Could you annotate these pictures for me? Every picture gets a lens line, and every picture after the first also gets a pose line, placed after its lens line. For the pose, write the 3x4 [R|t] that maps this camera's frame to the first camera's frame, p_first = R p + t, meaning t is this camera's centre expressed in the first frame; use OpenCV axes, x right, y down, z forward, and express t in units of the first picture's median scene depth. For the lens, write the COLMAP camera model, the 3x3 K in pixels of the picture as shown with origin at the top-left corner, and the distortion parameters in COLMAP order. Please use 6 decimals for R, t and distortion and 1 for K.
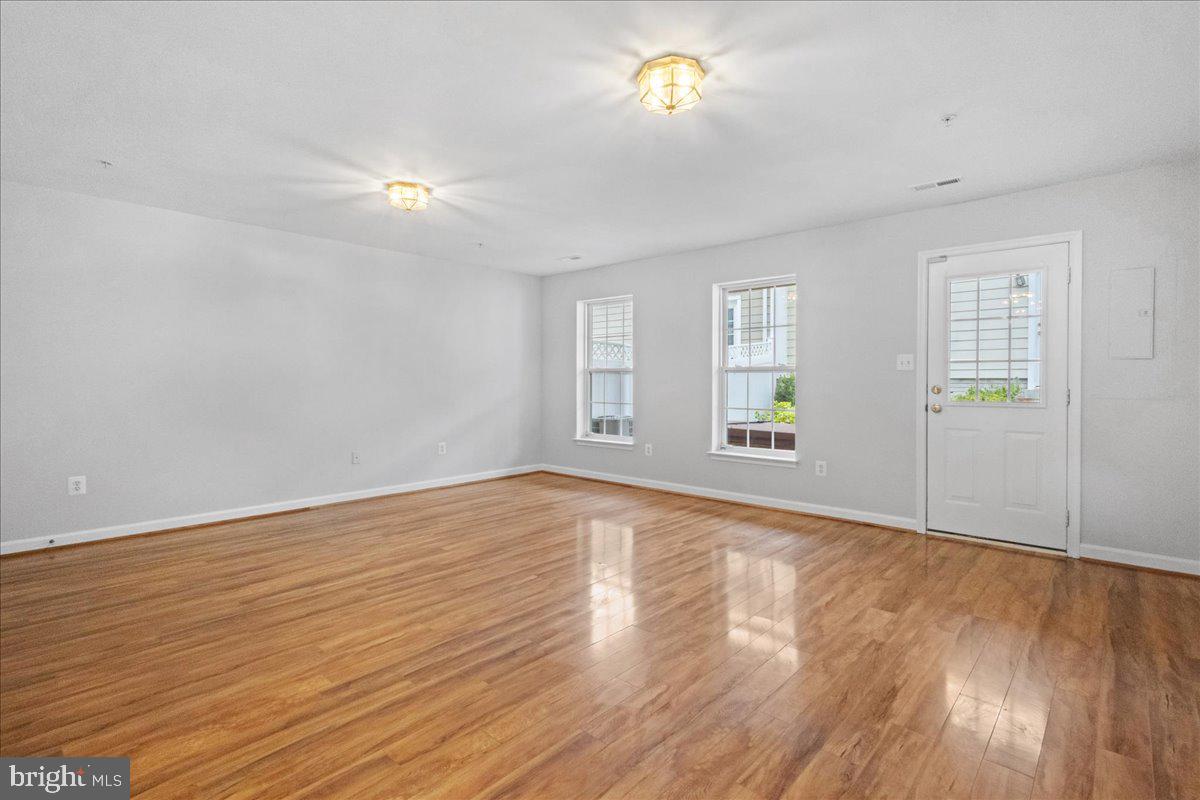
lens RADIAL K [[564.4, 0, 604.8], [0, 564.4, 386.2], [0, 0, 1]] dist [0.002561, 0.000430]
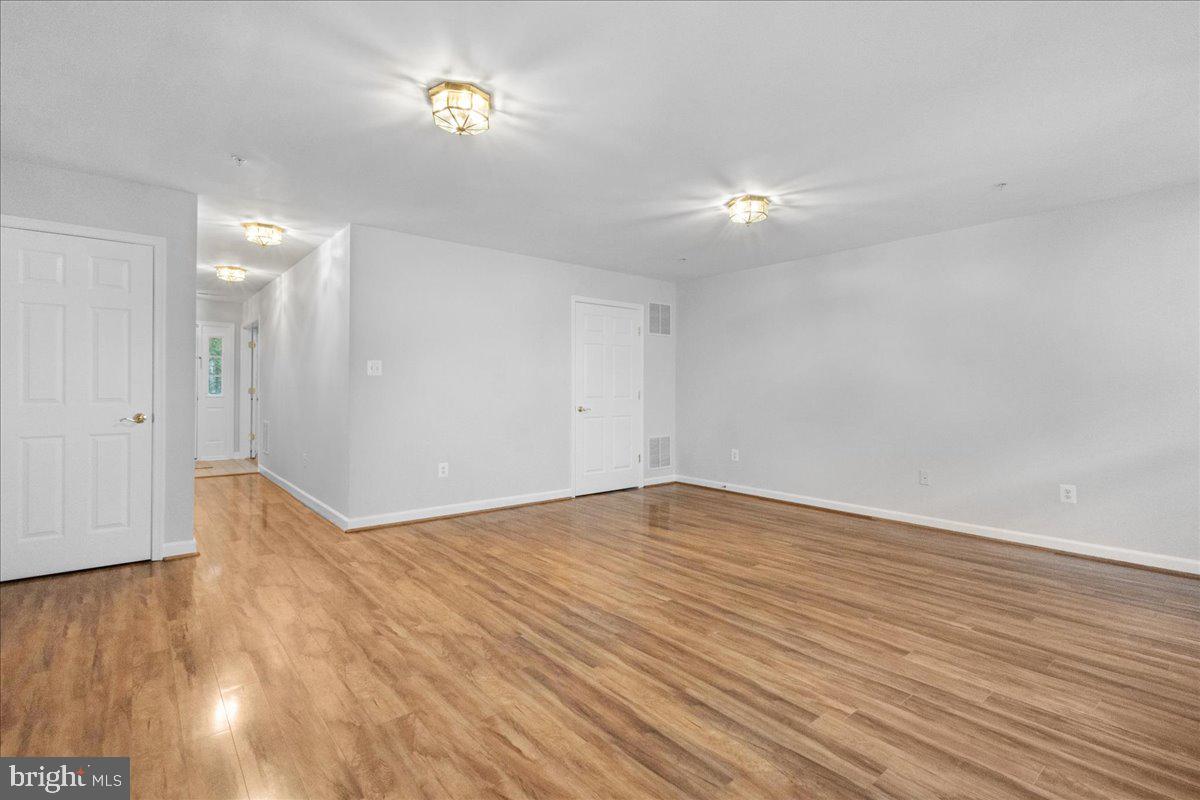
lens RADIAL K [[564.4, 0, 604.8], [0, 564.4, 386.2], [0, 0, 1]] dist [0.002561, 0.000430]
pose [[-0.146570, -0.005963, -0.989182, 0.839854], [-0.014146, 0.999892, -0.003932, -0.007110], [0.989099, 0.013417, -0.146638, 1.071960]]
